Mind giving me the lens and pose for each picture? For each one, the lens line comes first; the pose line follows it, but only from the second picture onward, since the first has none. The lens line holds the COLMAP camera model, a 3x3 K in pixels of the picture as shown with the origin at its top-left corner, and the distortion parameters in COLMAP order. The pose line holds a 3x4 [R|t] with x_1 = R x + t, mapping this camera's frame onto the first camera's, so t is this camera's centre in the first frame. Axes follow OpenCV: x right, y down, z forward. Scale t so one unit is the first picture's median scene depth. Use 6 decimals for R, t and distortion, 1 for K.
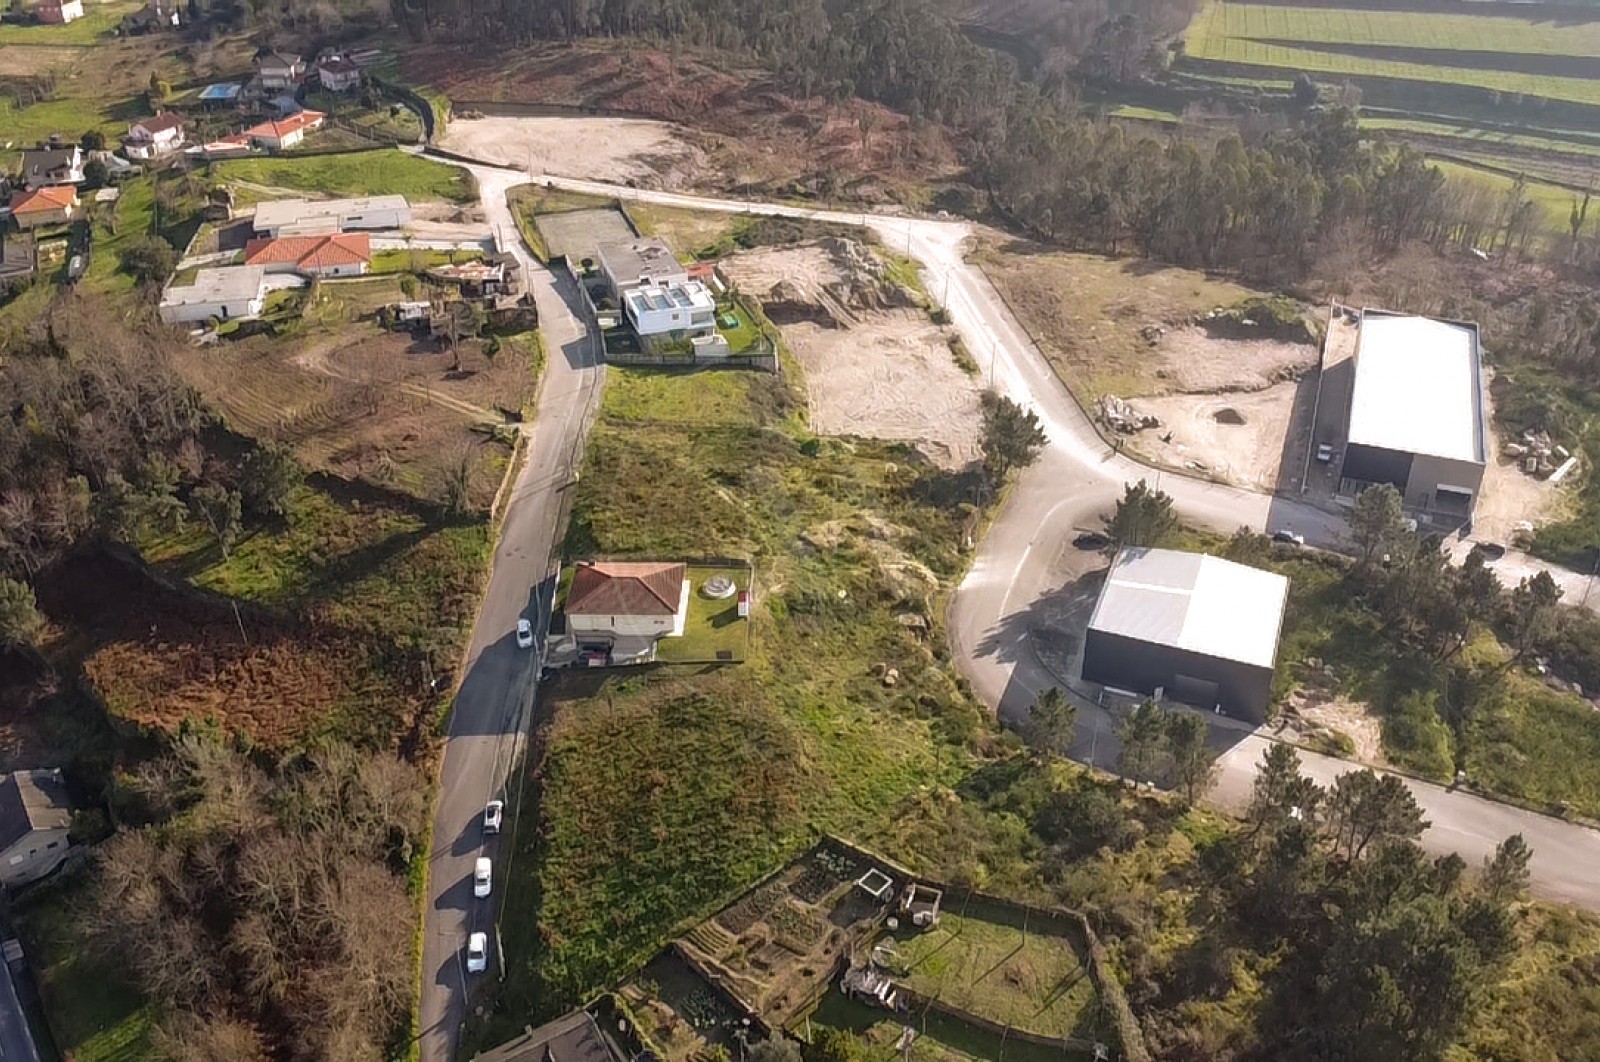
lens RADIAL K [[1419.6, 0, 810.2], [0, 1419.6, 483.9], [0, 0, 1]] dist [0.002351, -0.001870]
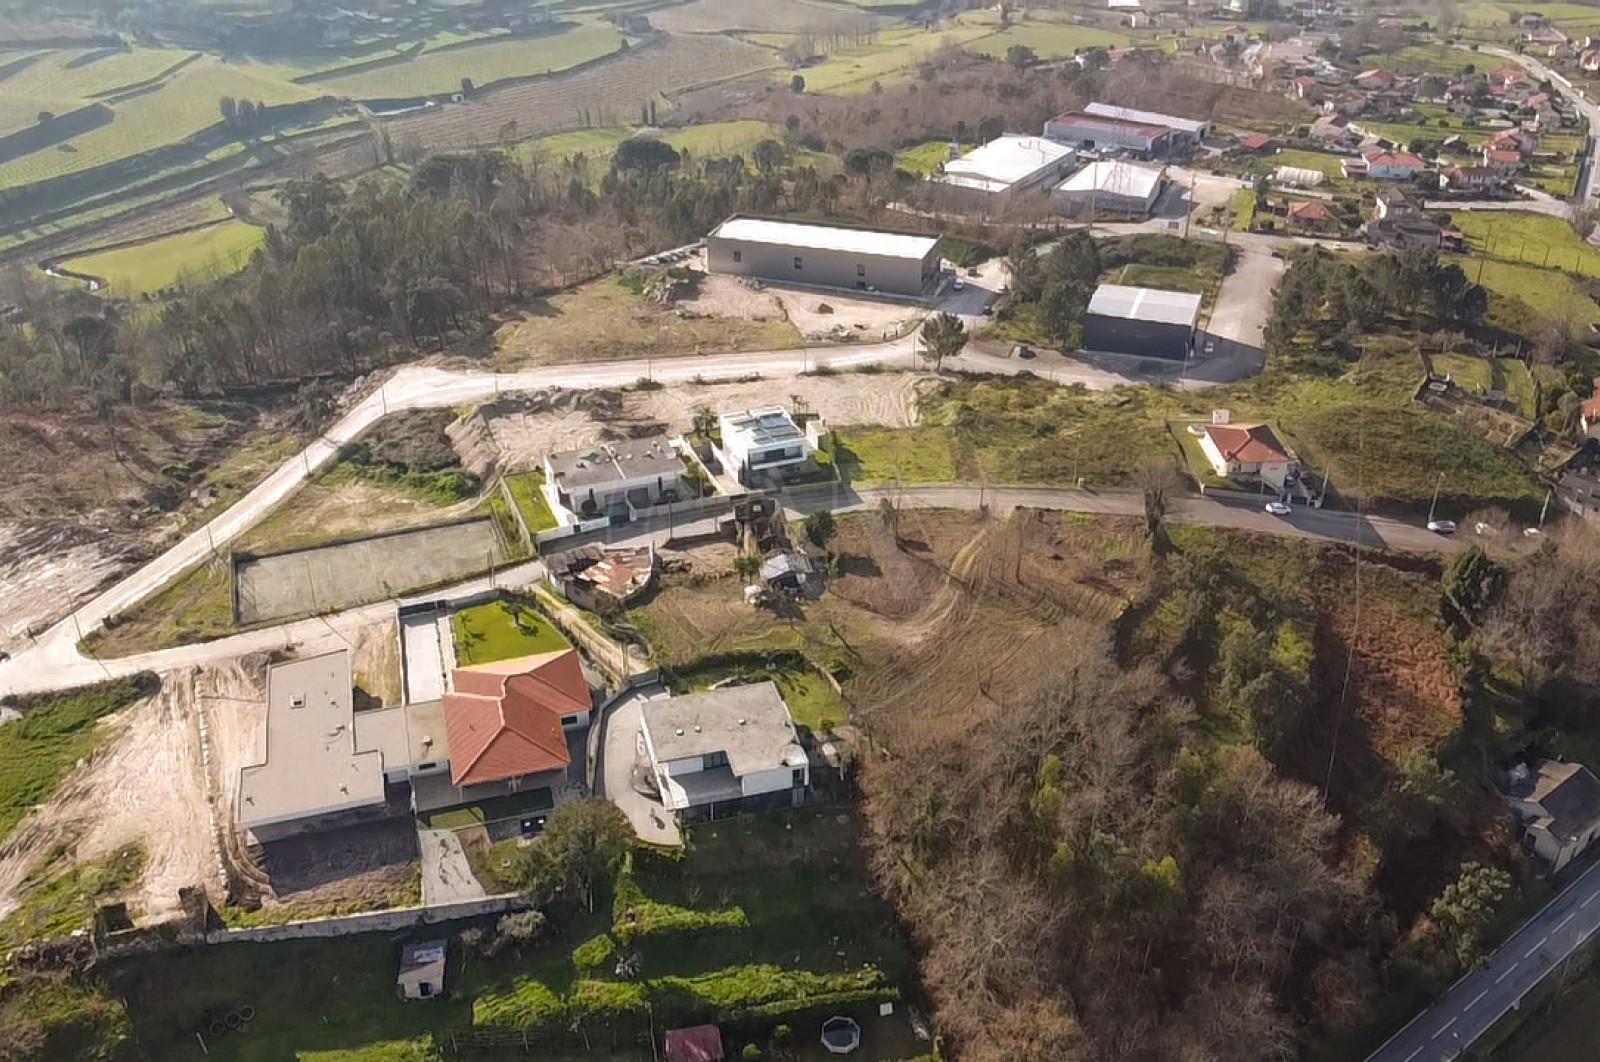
lens RADIAL K [[1419.6, 0, 810.2], [0, 1419.6, 483.9], [0, 0, 1]] dist [0.002351, -0.001870]
pose [[-0.032753, -0.466008, 0.884174, -1.007586], [0.508623, 0.753759, 0.416114, -0.507330], [-0.860366, 0.463340, 0.212334, 0.832882]]
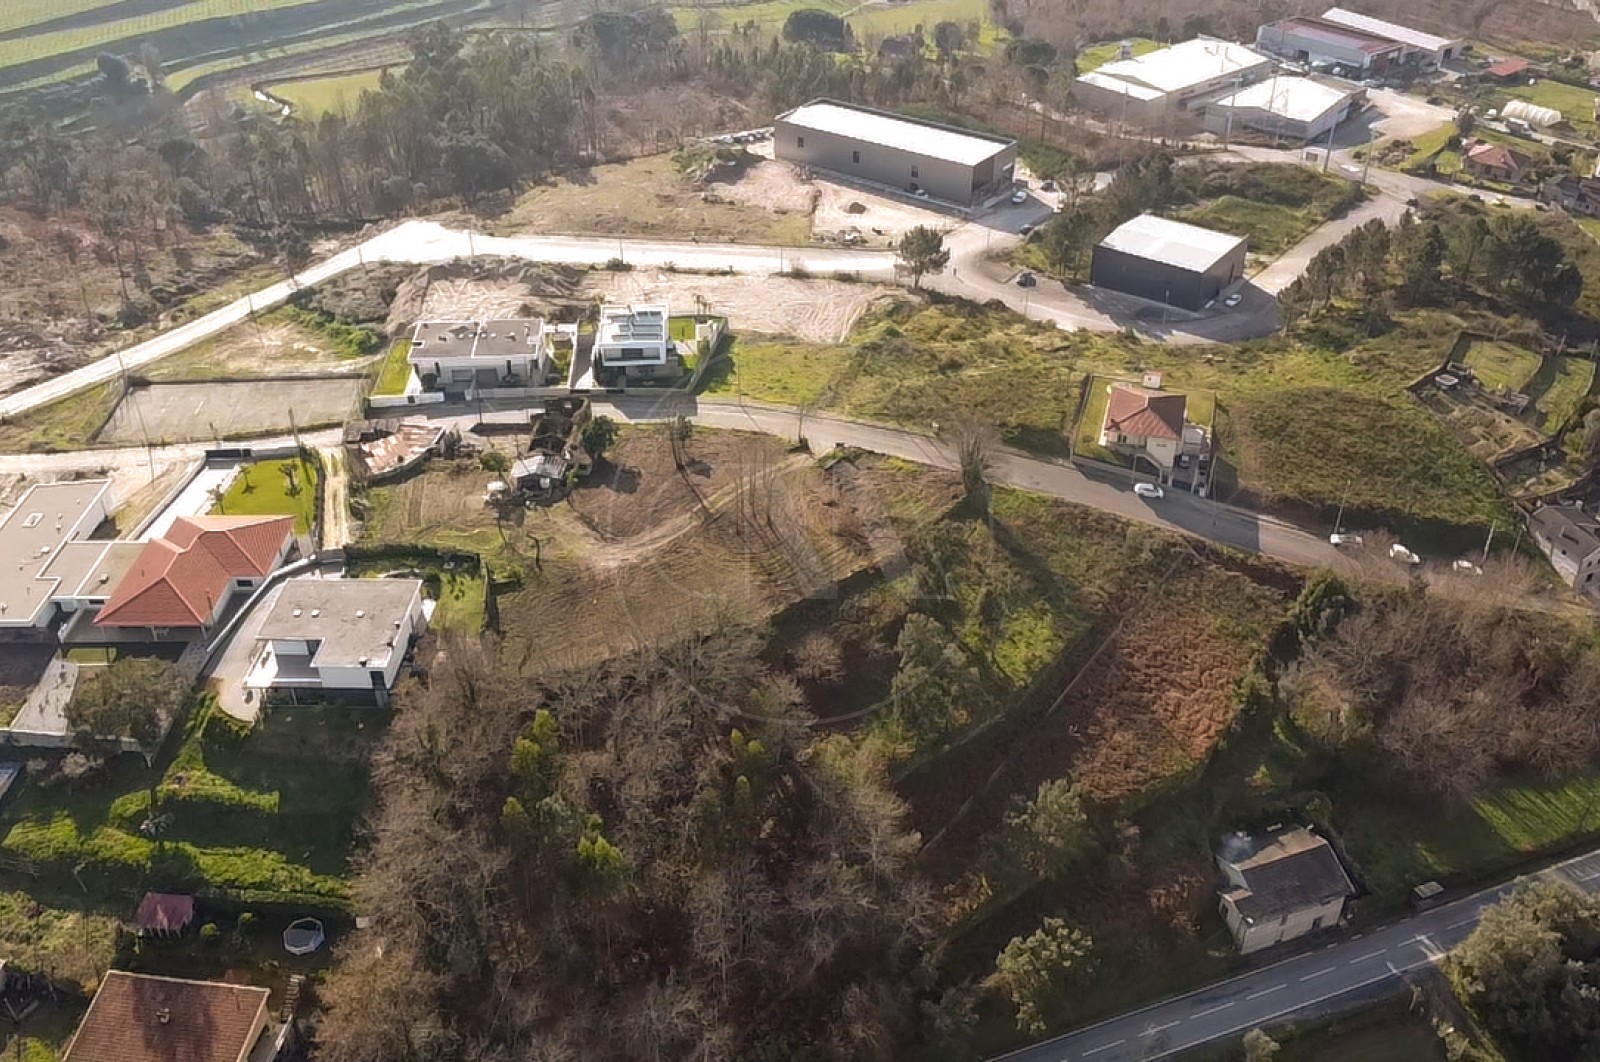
lens RADIAL K [[1419.6, 0, 810.2], [0, 1419.6, 483.9], [0, 0, 1]] dist [0.002351, -0.001870]
pose [[0.259746, -0.522069, 0.812389, -0.920039], [0.490369, 0.796036, 0.354774, -0.336408], [-0.831907, 0.306219, 0.462774, 0.537295]]
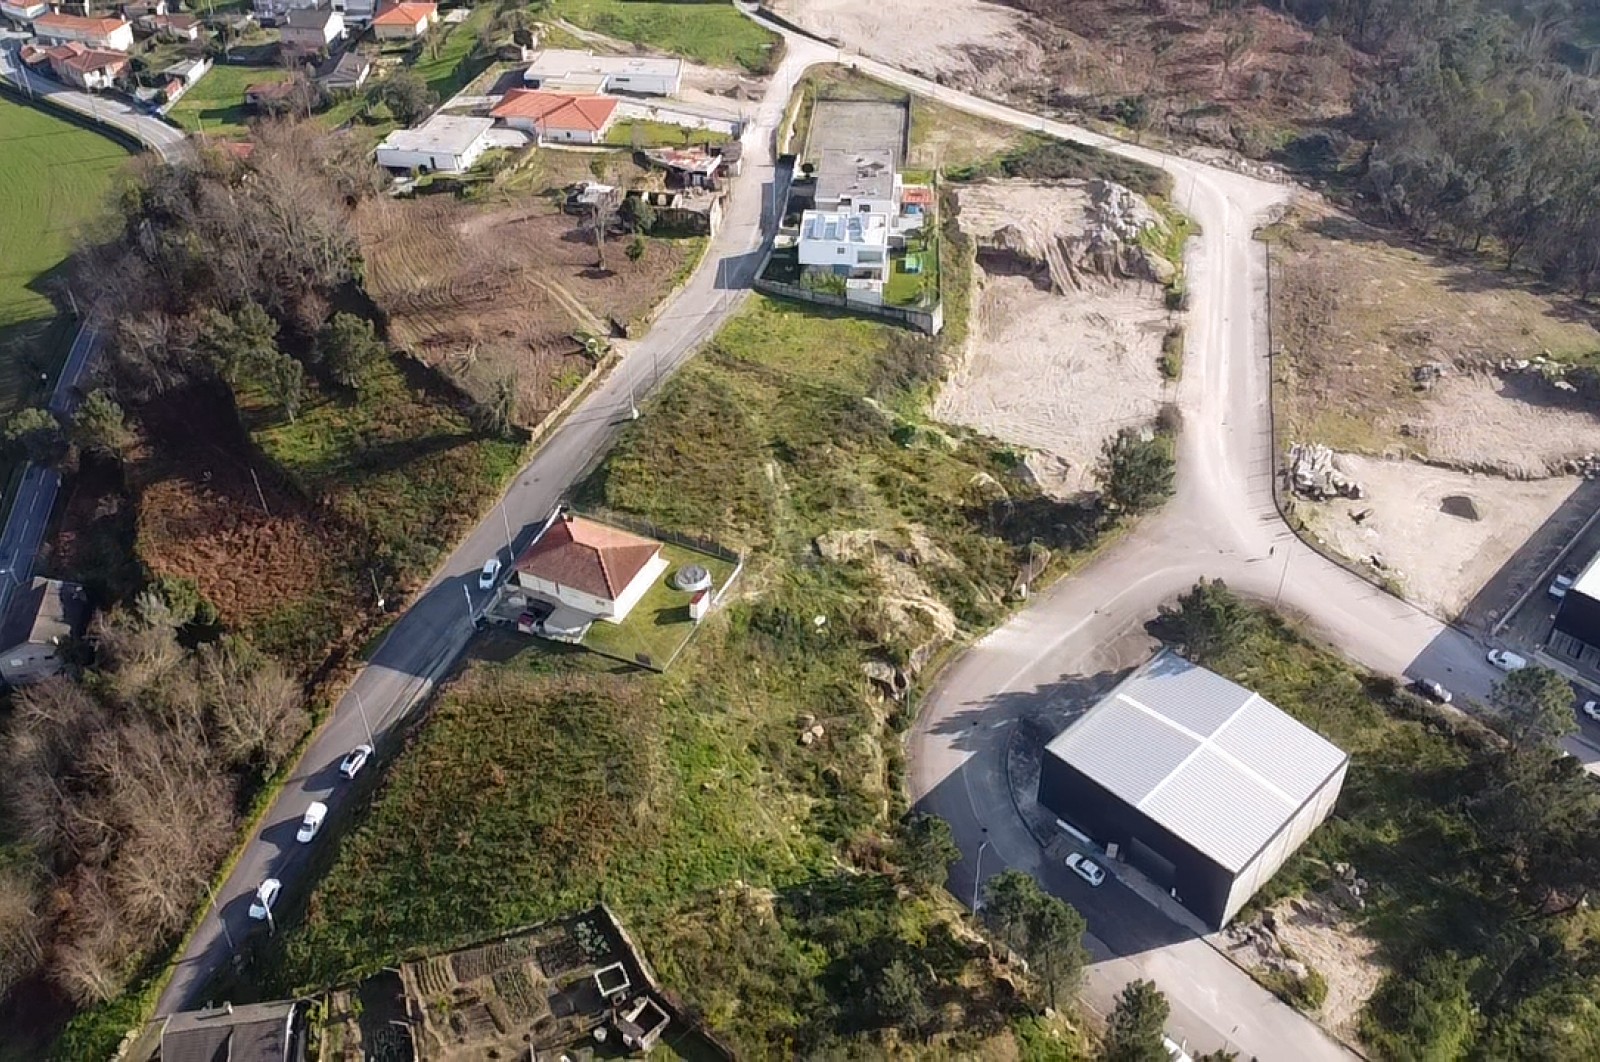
lens RADIAL K [[1419.6, 0, 810.2], [0, 1419.6, 483.9], [0, 0, 1]] dist [0.002351, -0.001870]
pose [[0.915453, 0.237560, -0.324824, 0.225490], [-0.201459, 0.969279, 0.141109, -0.101663], [0.348367, -0.063740, 0.935188, 0.142783]]
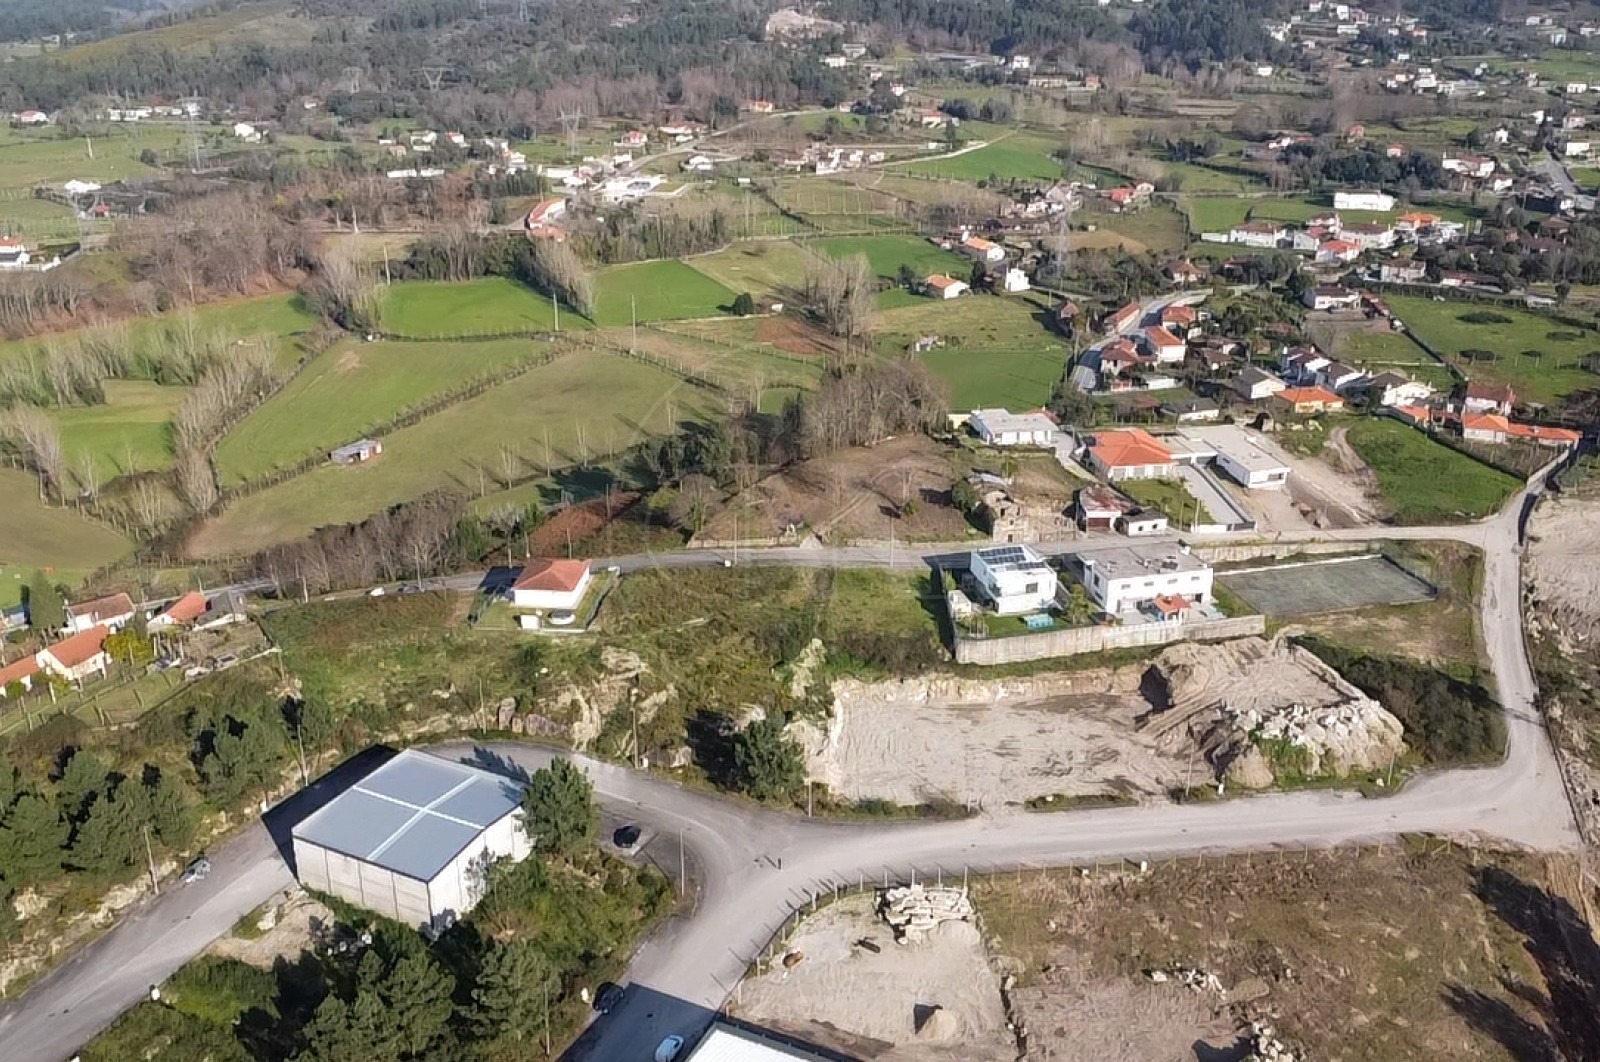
lens RADIAL K [[1419.6, 0, 810.2], [0, 1419.6, 483.9], [0, 0, 1]] dist [0.002351, -0.001870]
pose [[-0.074308, 0.347126, -0.934870, 0.872608], [-0.511991, 0.791196, 0.334475, -0.460353], [0.855770, 0.503500, 0.118933, 0.771978]]
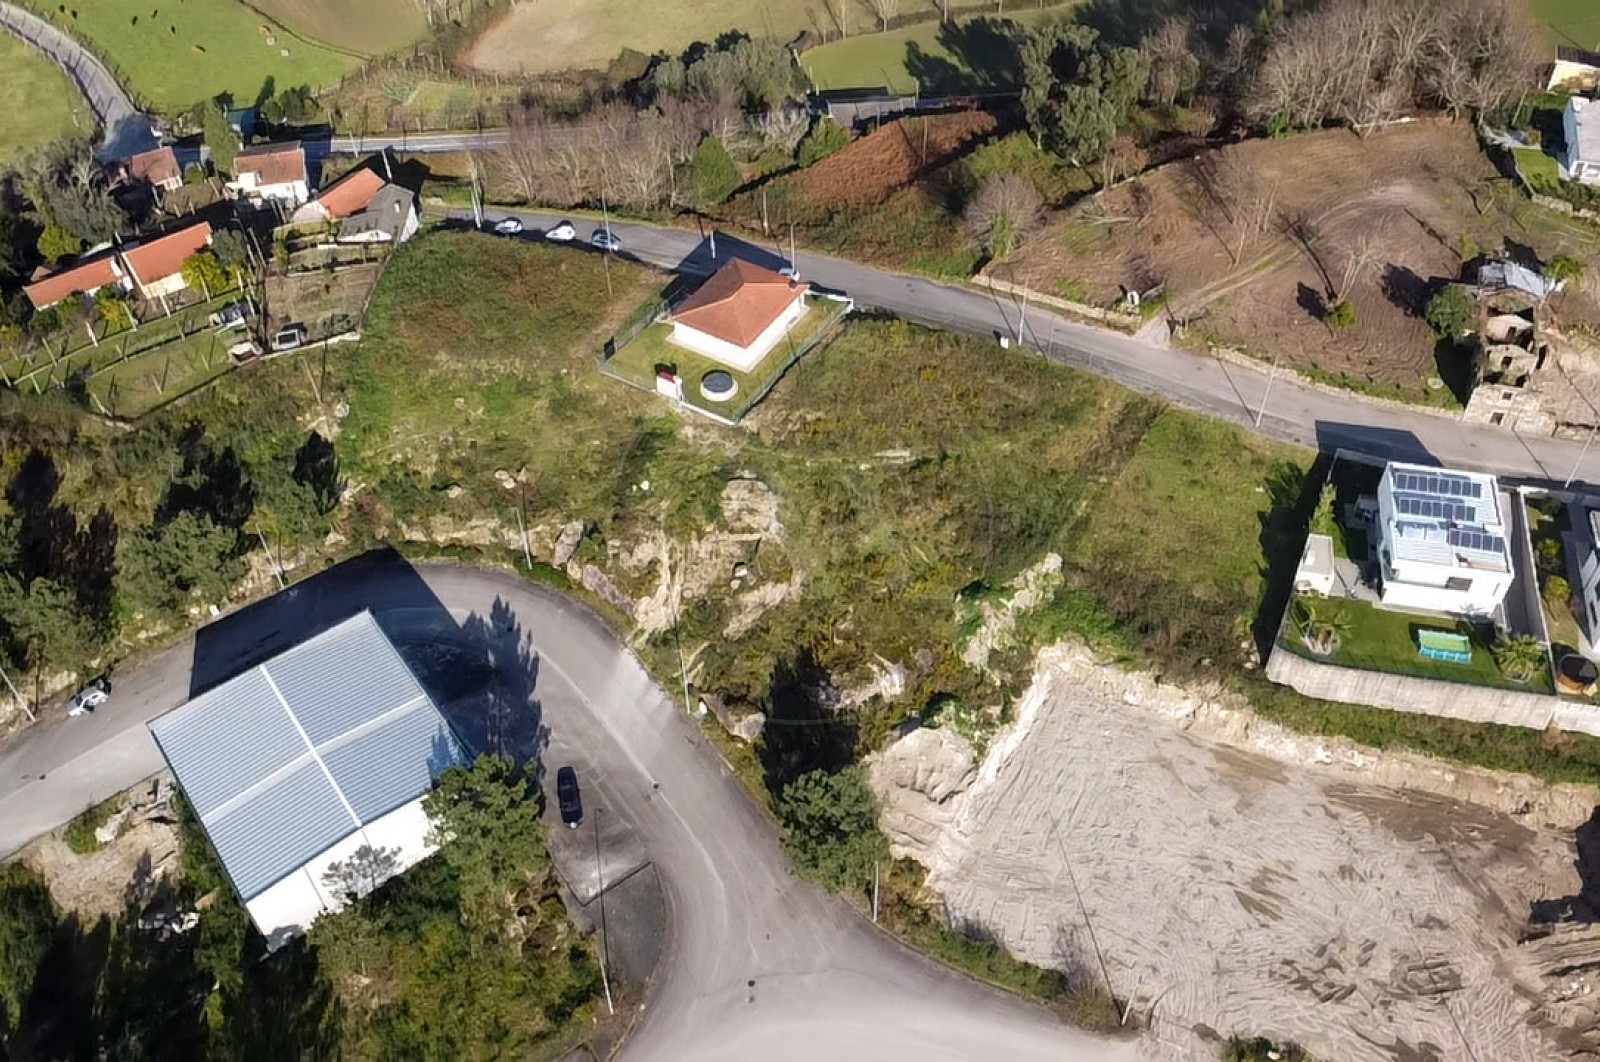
lens RADIAL K [[1419.6, 0, 810.2], [0, 1419.6, 483.9], [0, 0, 1]] dist [0.002351, -0.001870]
pose [[-0.512618, 0.617331, -0.596762, 0.373841], [-0.428536, 0.418322, 0.800852, -0.503142], [0.744030, 0.666265, 0.050110, 0.819632]]
